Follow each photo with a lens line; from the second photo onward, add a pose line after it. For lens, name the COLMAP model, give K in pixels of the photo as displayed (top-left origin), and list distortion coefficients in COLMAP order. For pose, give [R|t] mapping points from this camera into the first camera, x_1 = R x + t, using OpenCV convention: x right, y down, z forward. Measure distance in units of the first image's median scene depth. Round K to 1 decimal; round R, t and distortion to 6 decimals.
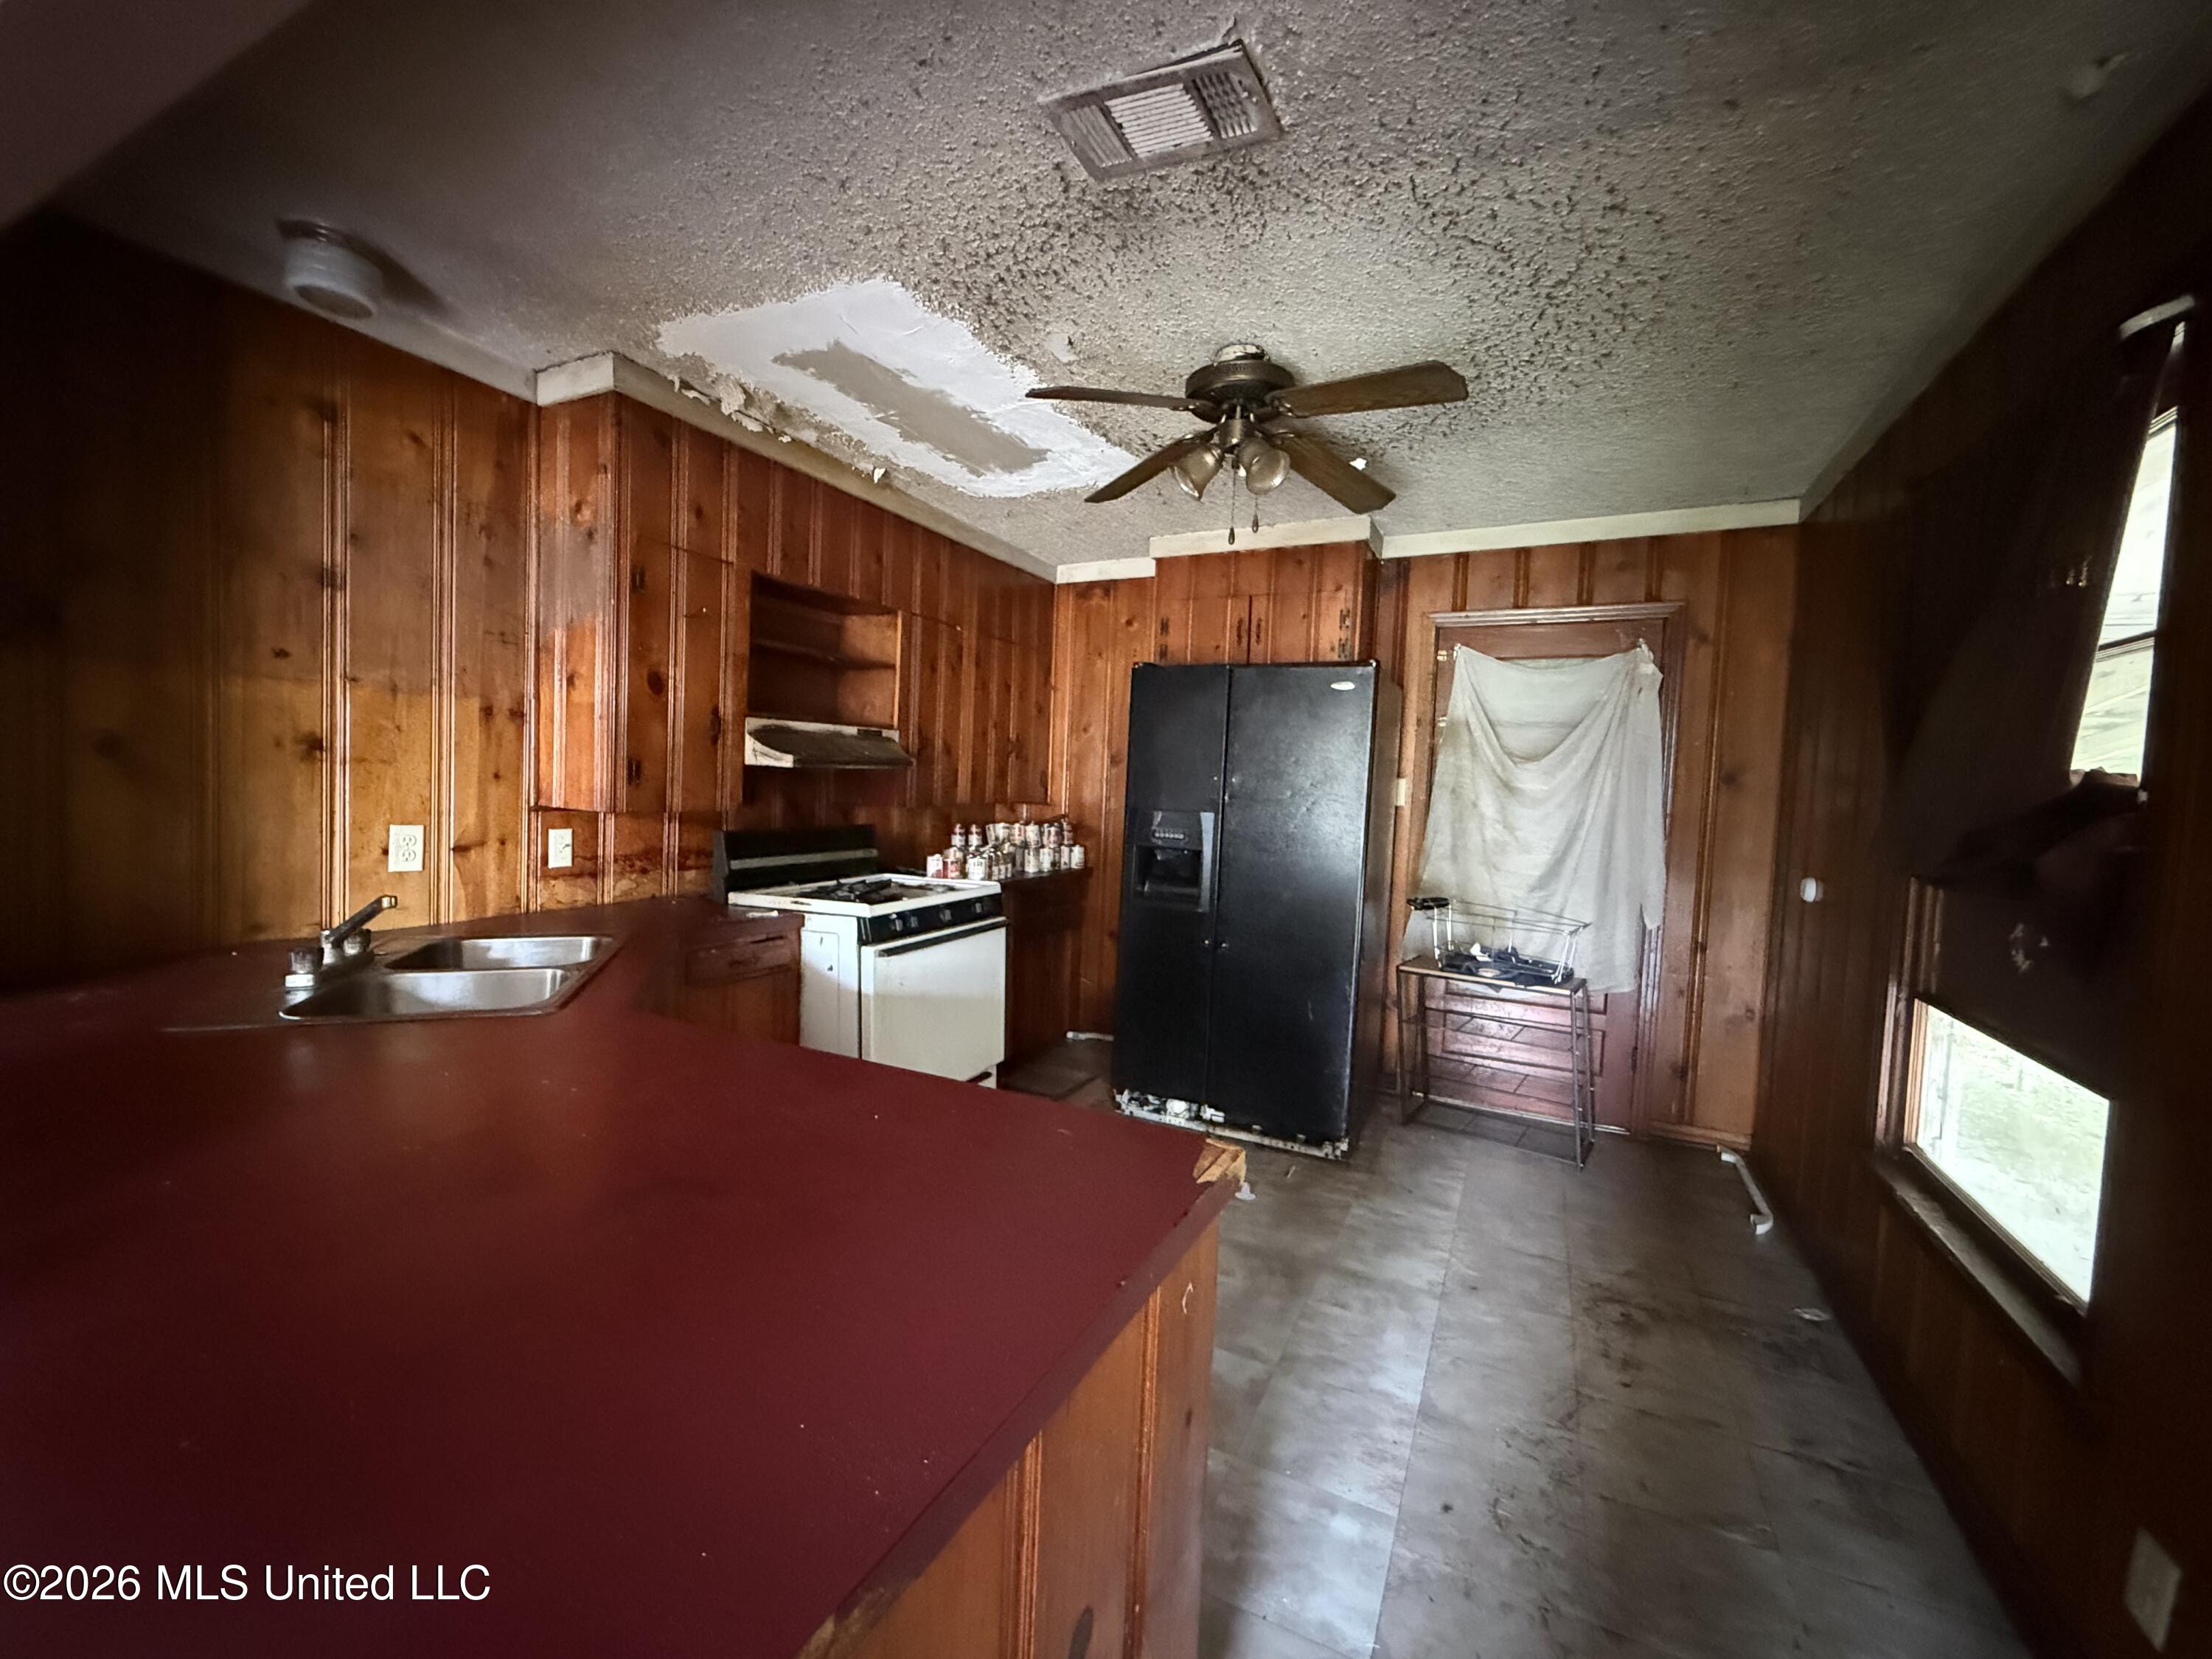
lens RADIAL K [[882.6, 0, 1106.1], [0, 882.6, 823.2], [0, 0, 1]] dist [0.001625, 0.000140]
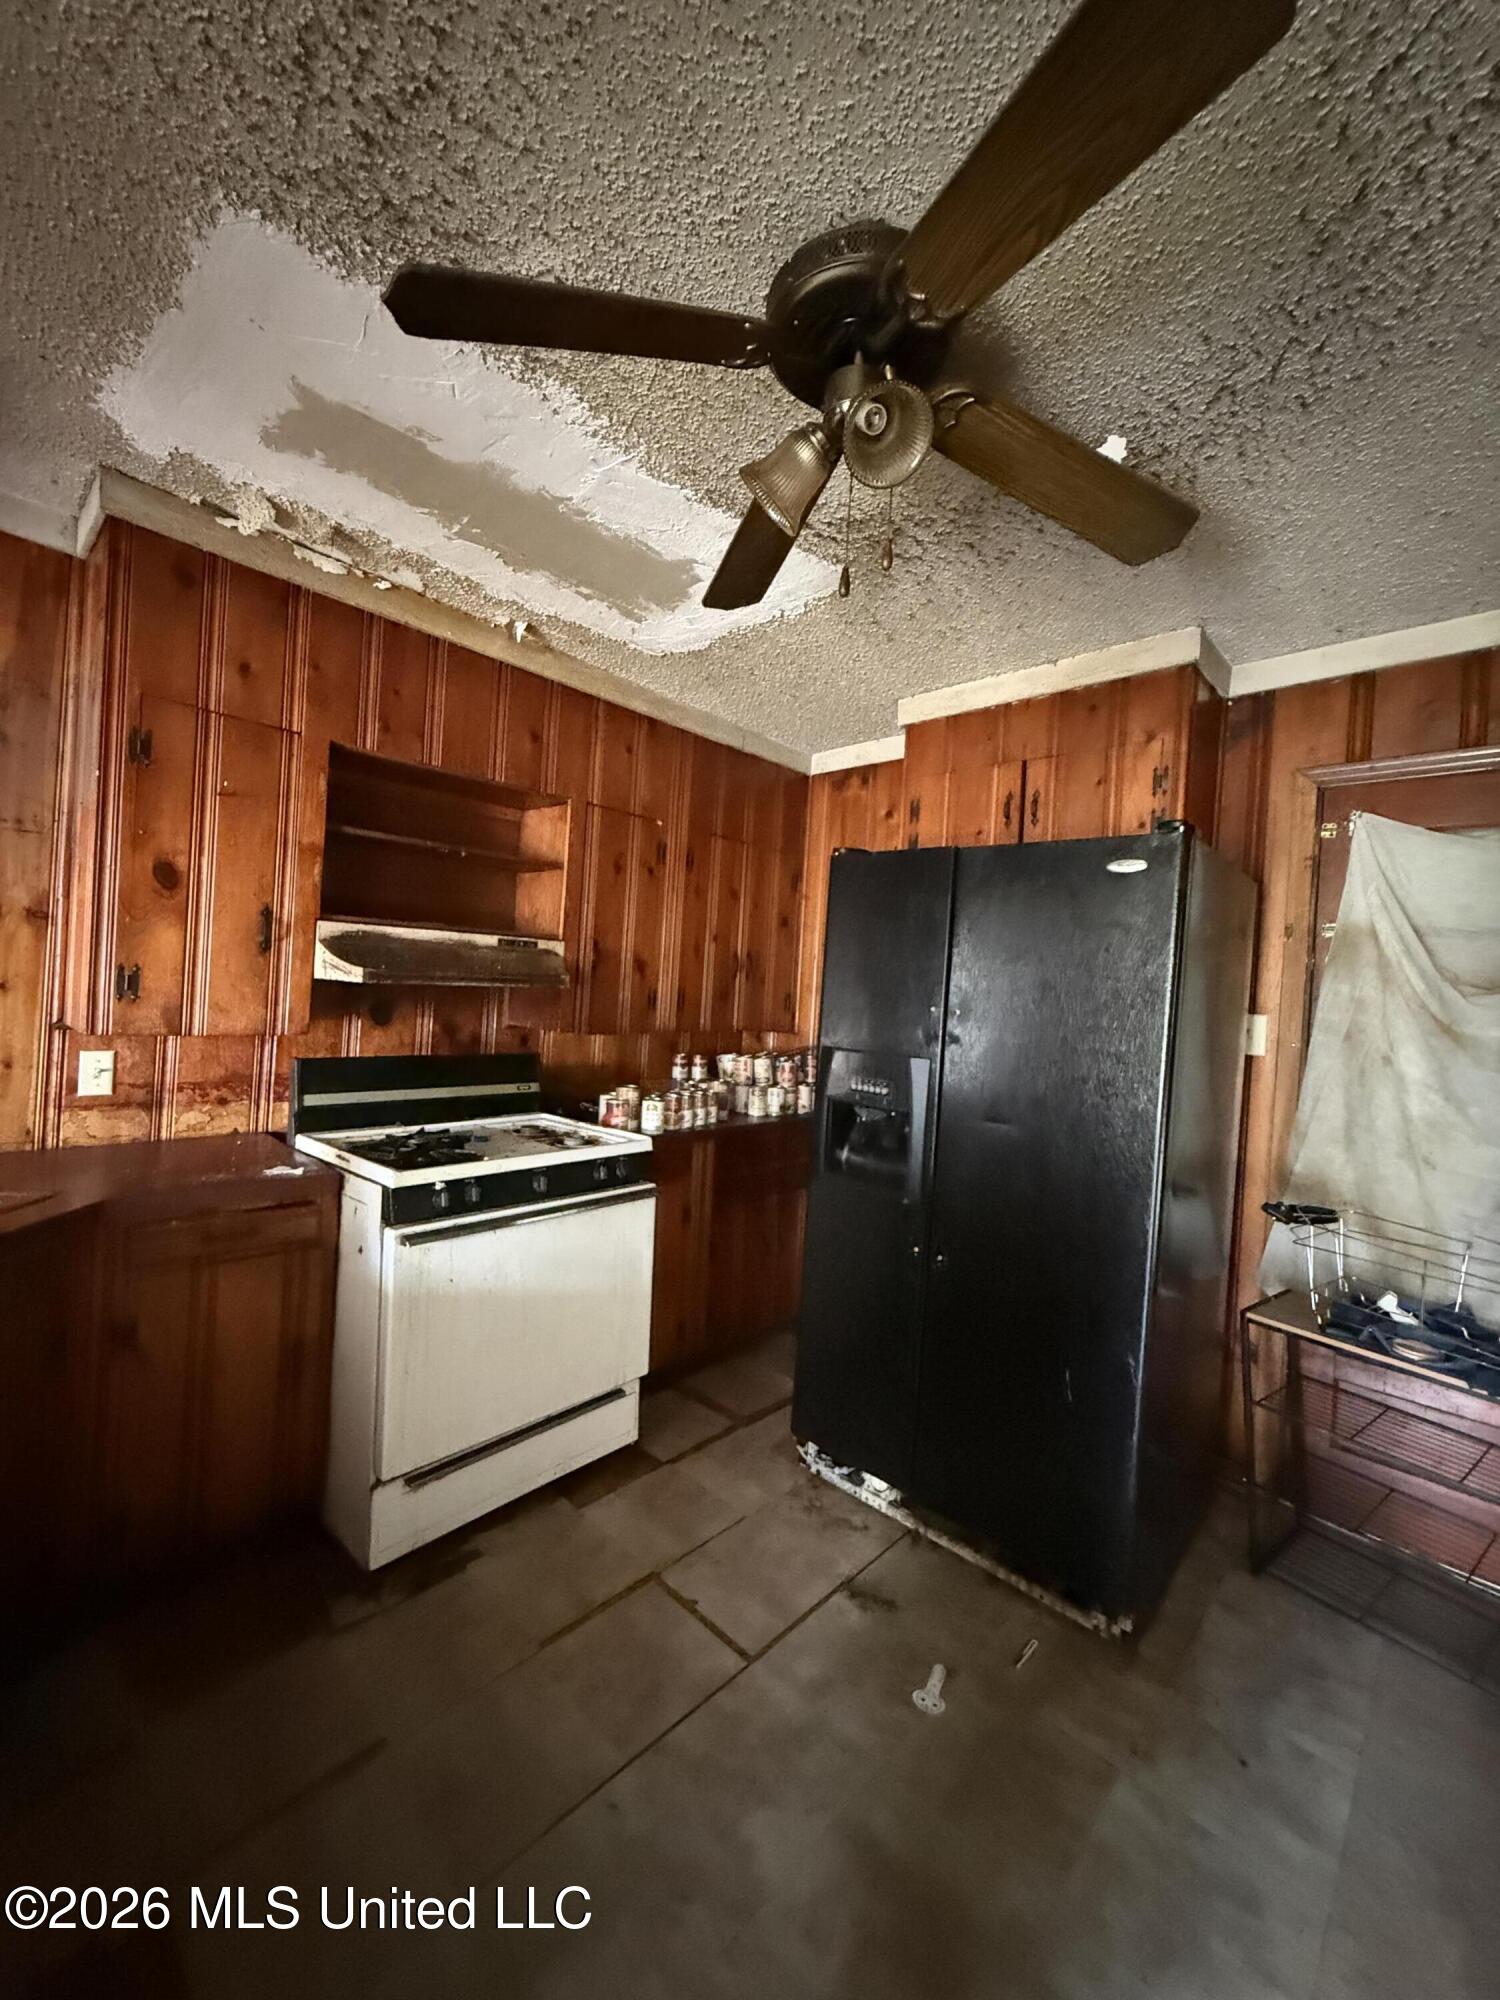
lens RADIAL K [[800.2, 0, 754.5], [0, 800.2, 995.7], [0, 0, 1]] dist [0.000131, 0.000494]
pose [[0.956463, 0.019460, -0.291204, 0.163109], [-0.035880, 0.998046, -0.051150, -0.023051], [0.289640, 0.059371, 0.955293, 0.346389]]
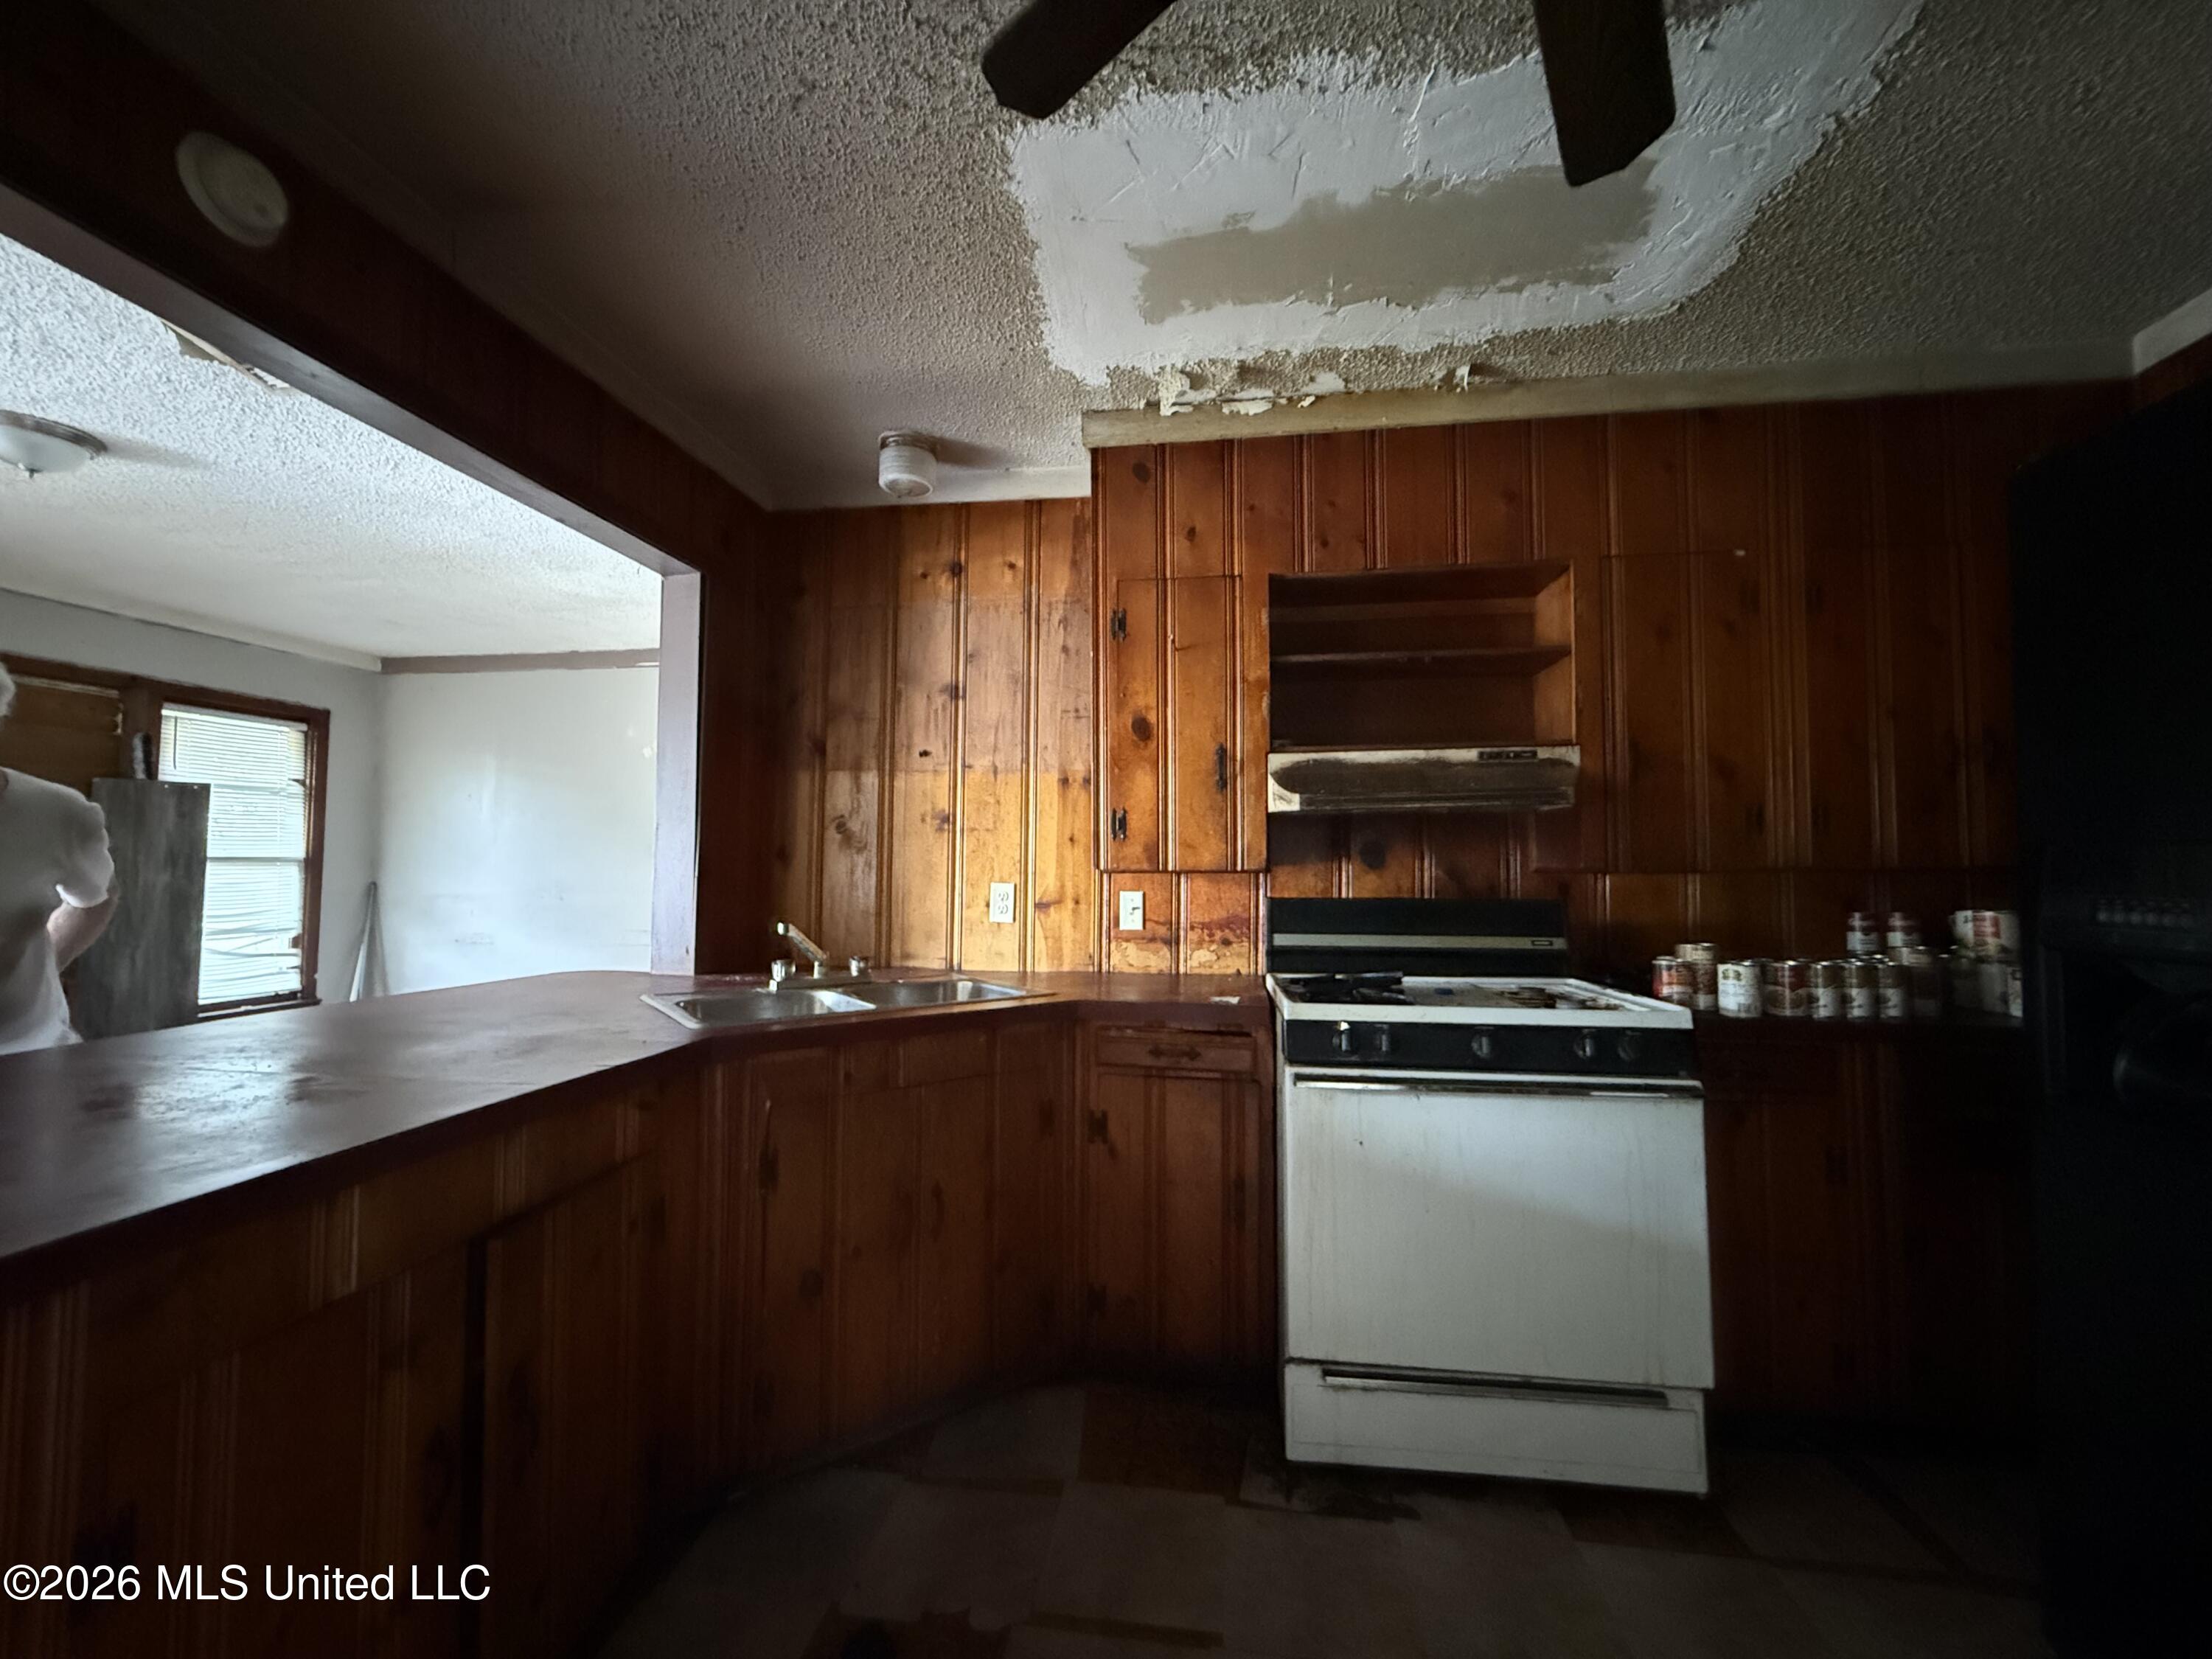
lens RADIAL K [[885.1, 0, 1102.4], [0, 885.1, 827.3], [0, 0, 1]] dist [0.000131, 0.000494]
pose [[0.304687, -0.081954, -0.948920, 0.257839], [-0.037932, 0.994457, -0.098066, 0.026176], [0.951697, 0.065874, 0.299889, 0.515797]]
